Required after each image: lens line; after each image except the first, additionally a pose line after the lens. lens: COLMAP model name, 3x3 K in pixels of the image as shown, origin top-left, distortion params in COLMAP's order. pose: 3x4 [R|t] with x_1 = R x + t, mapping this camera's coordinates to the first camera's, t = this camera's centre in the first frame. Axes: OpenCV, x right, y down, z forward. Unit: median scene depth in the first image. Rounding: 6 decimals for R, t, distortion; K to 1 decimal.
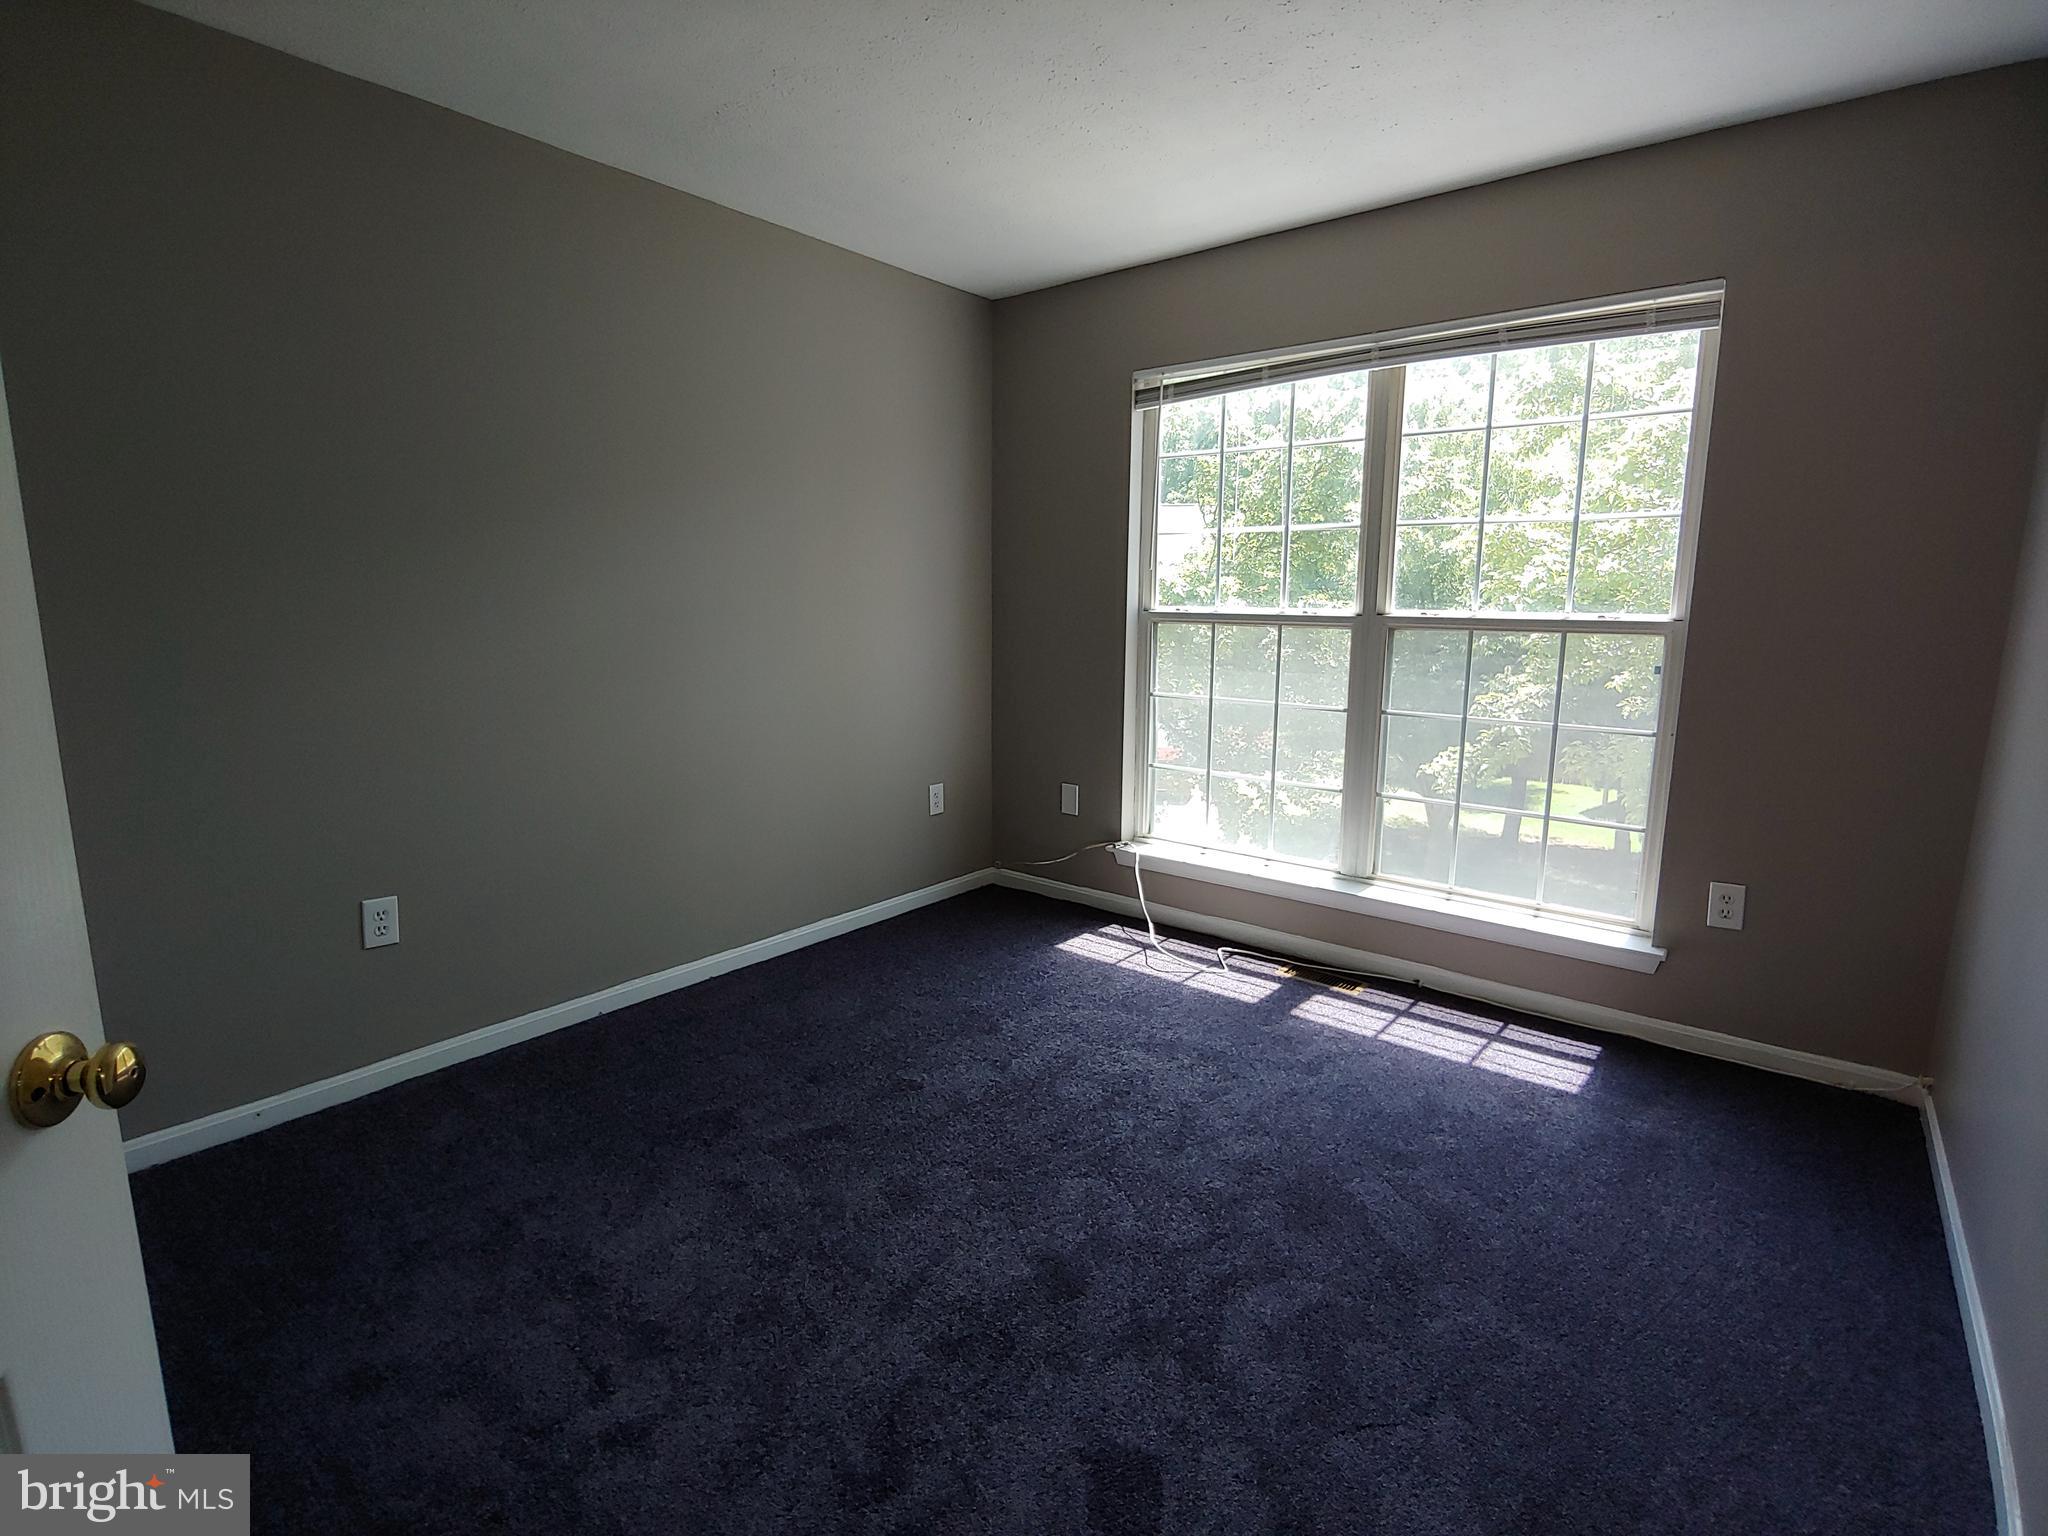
lens RADIAL K [[1007.3, 0, 1021.1], [0, 1007.3, 724.9], [0, 0, 1]] dist [0.000655, 0.000348]
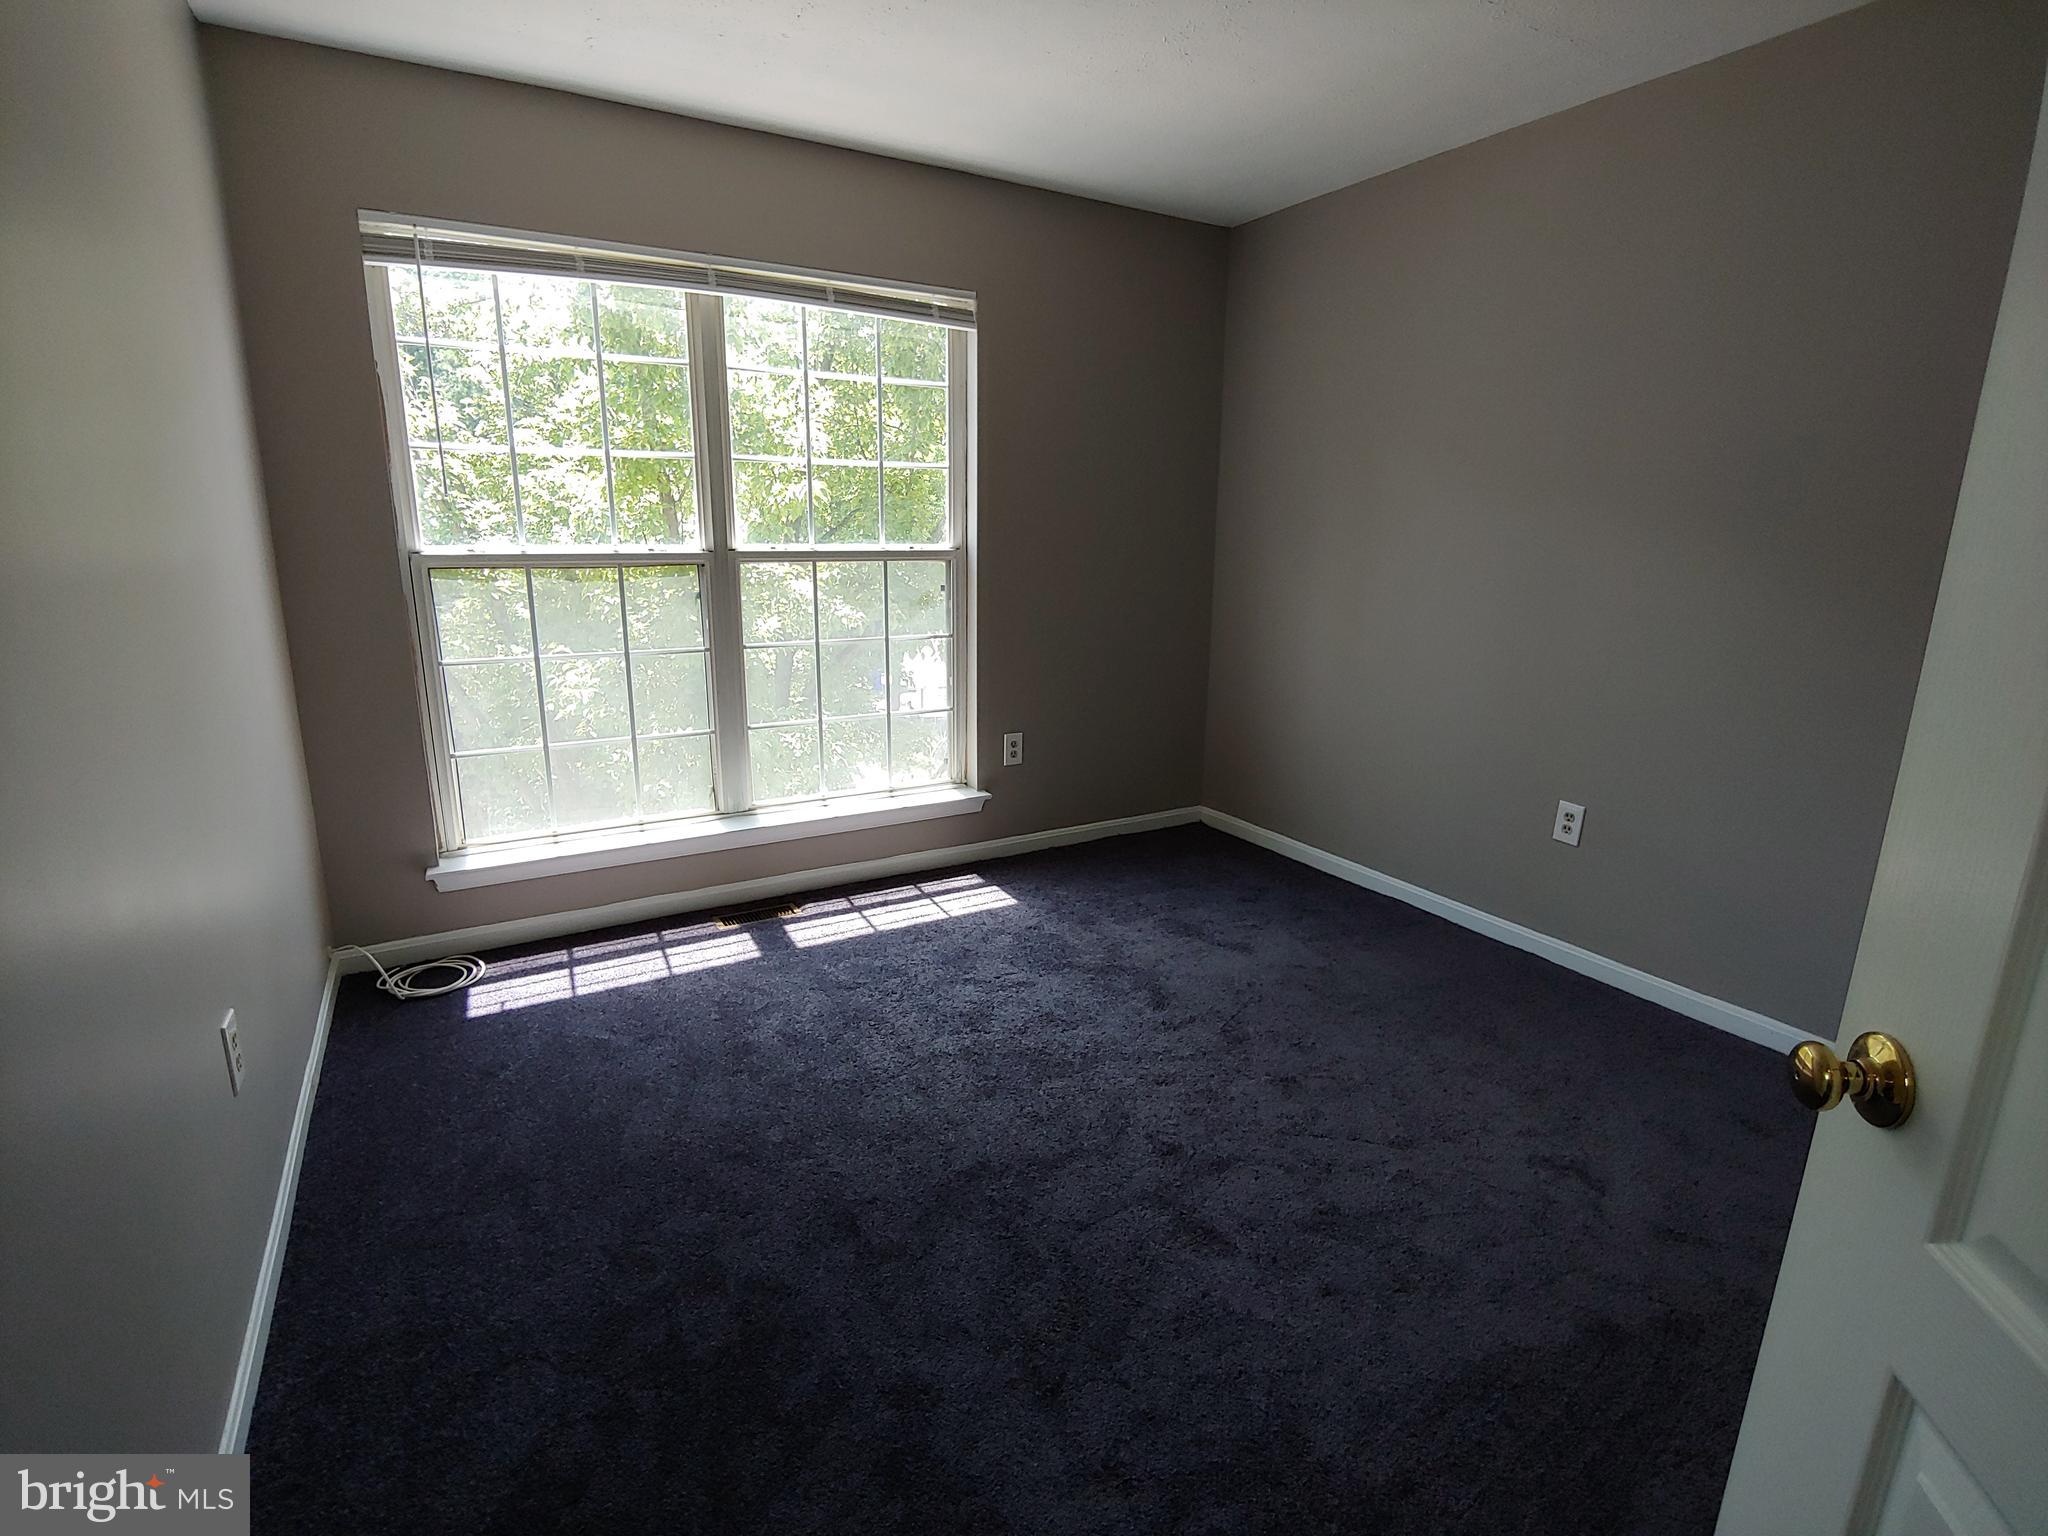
lens RADIAL K [[977.4, 0, 1023.7], [0, 977.4, 758.0], [0, 0, 1]] dist [-0.021218, 0.000325]
pose [[0.354679, -0.212915, 0.910423, -0.483259], [0.116603, 0.976198, 0.182871, -0.052528], [-0.927689, 0.041297, 0.371063, 0.394432]]
